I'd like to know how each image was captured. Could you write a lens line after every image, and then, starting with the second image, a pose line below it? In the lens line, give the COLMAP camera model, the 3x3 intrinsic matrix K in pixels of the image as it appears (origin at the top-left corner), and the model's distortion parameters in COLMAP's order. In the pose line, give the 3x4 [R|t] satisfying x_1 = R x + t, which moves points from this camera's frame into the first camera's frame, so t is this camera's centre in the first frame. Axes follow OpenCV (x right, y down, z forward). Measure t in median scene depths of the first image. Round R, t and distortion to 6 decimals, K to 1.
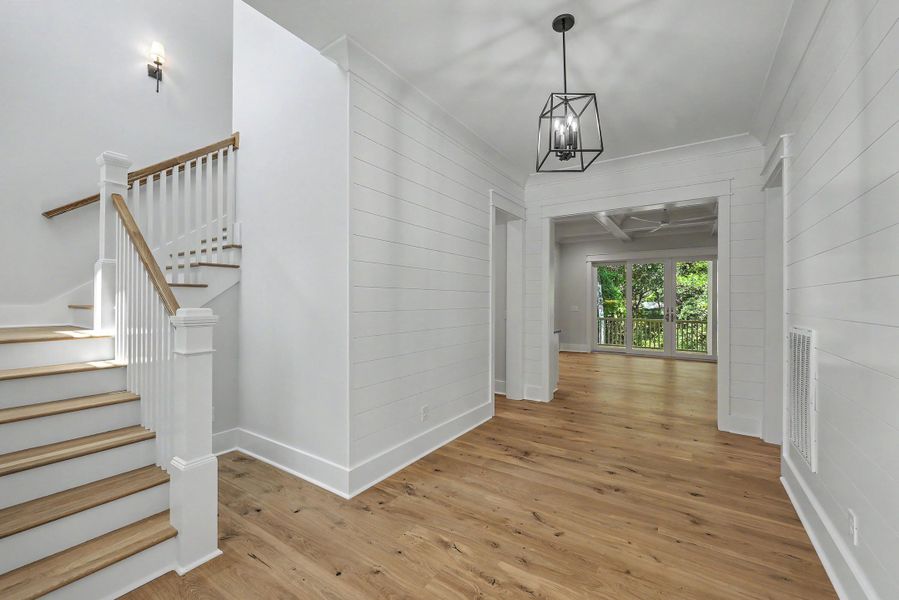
lens RADIAL K [[368.5, 0, 451.7], [0, 368.5, 302.3], [0, 0, 1]] dist [0.001135, 0.000084]
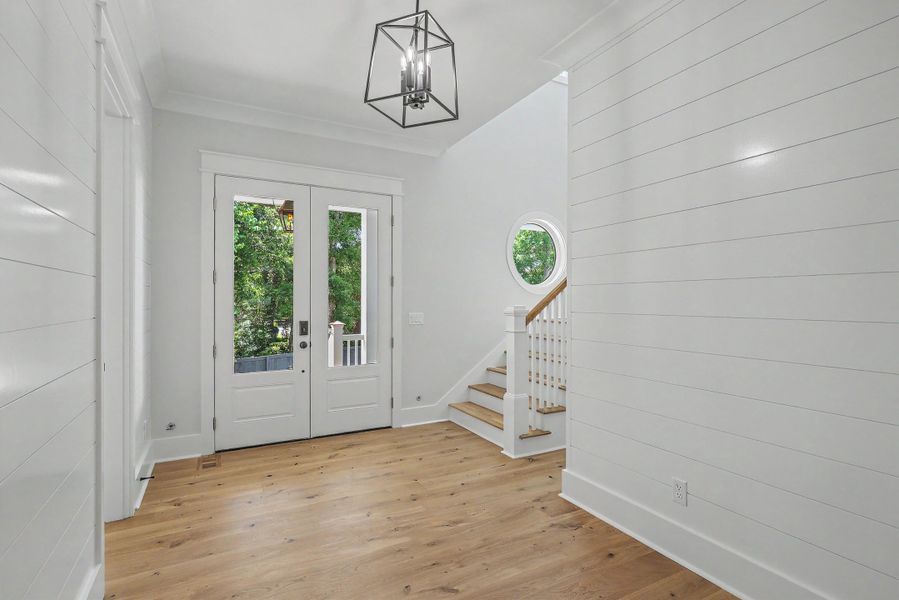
lens RADIAL K [[460.5, 0, 449.5], [0, 460.5, 300.0], [0, 0, 1]] dist [0.005054, 0.000107]
pose [[-0.494945, -0.004896, -0.868911, 1.040301], [-0.000363, 0.999985, -0.005428, 0.005108], [0.868924, -0.002372, -0.494939, 1.464973]]
